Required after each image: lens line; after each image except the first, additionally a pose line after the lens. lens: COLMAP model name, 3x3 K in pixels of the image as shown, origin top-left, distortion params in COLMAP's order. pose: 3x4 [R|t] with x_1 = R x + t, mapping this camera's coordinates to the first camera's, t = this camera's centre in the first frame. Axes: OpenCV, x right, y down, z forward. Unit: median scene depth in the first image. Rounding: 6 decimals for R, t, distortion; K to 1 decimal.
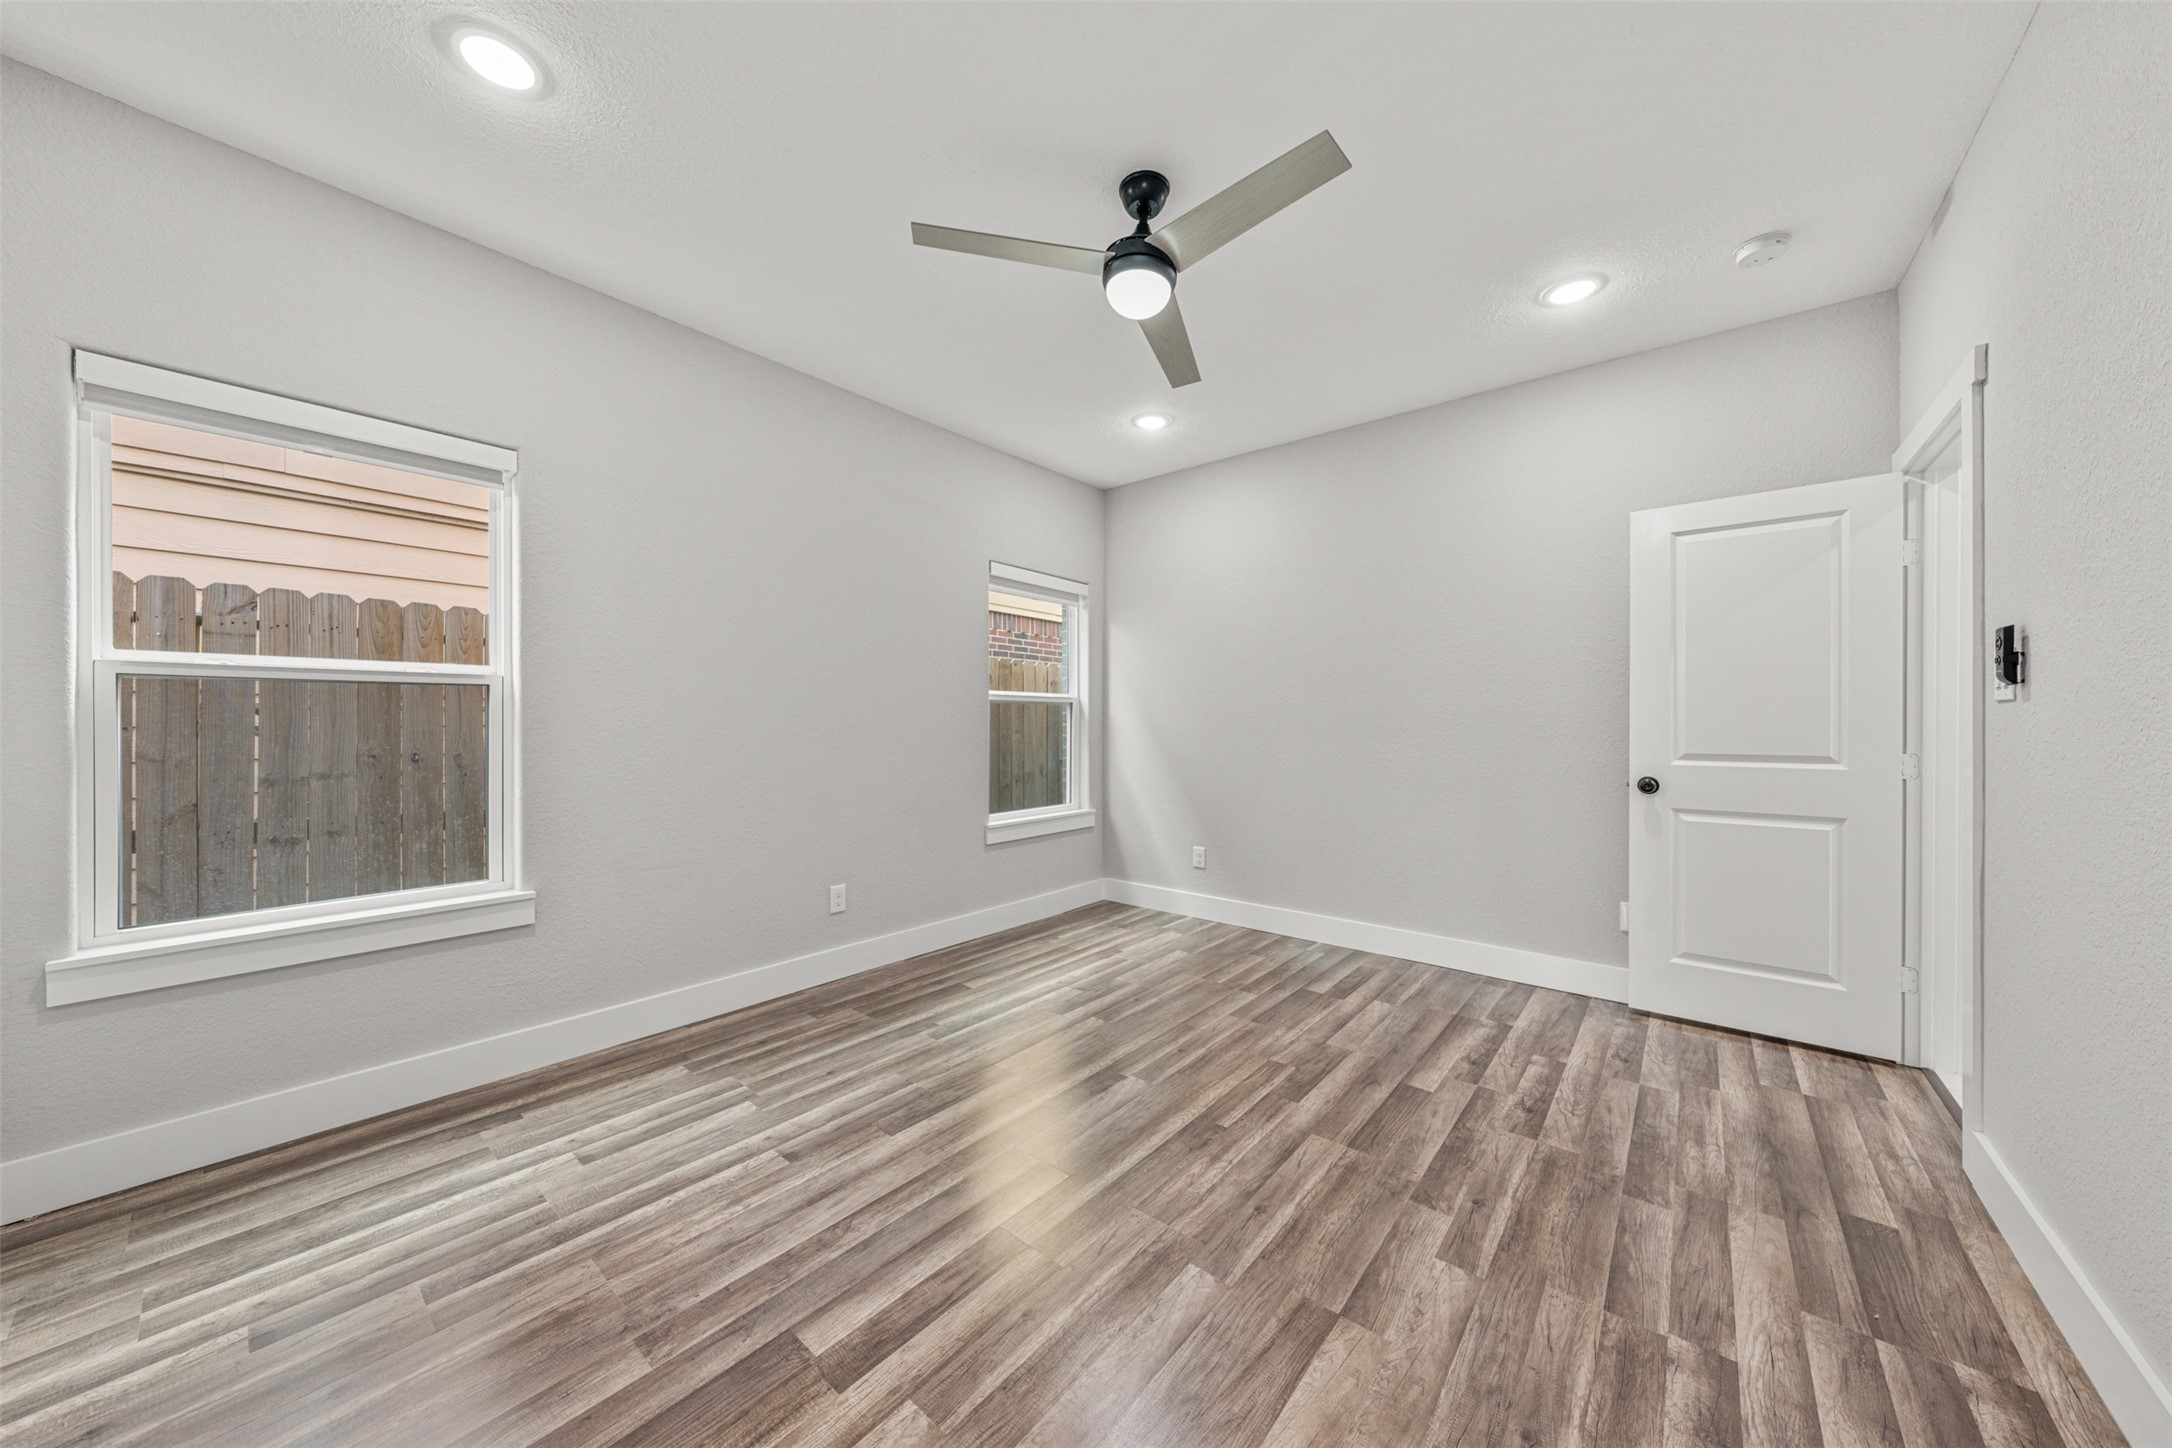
lens RADIAL K [[726.9, 0, 1081.6], [0, 726.9, 724.2], [0, 0, 1]] dist [0.000766, 0.000056]
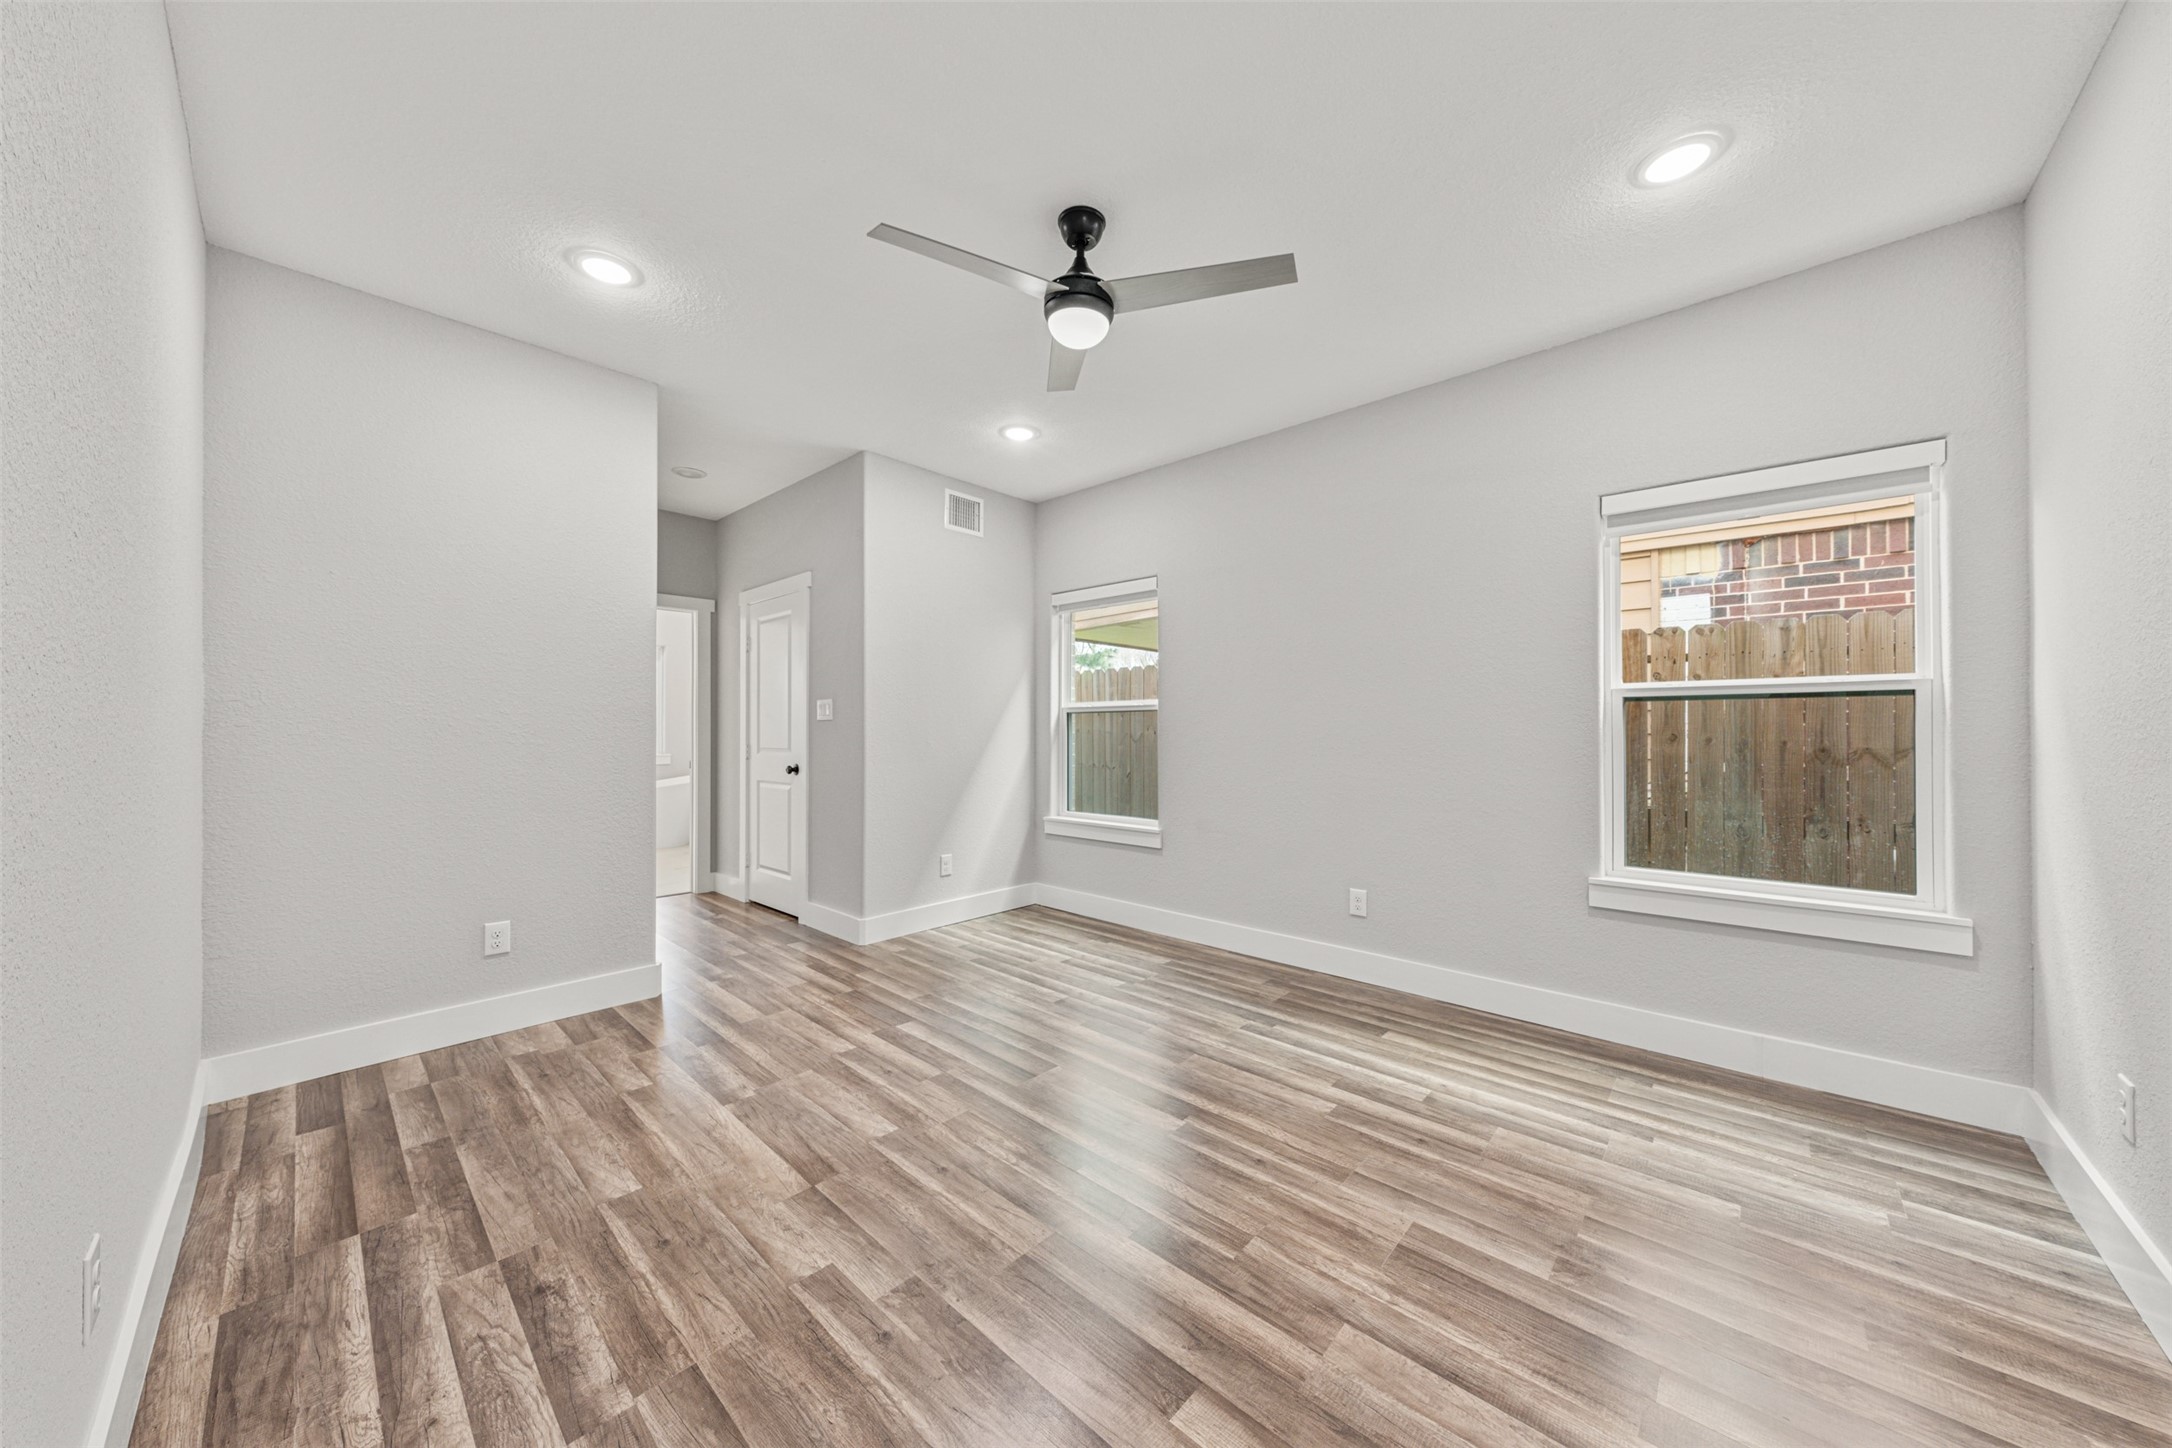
lens RADIAL K [[726.9, 0, 1099.6], [0, 726.9, 725.7], [0, 0, 1]] dist [0.000766, 0.000056]
pose [[-0.031623, -0.009217, -0.999457, 1.203407], [-0.002959, 0.999954, -0.009128, 0.000678], [0.999495, 0.002668, -0.031649, 1.134677]]
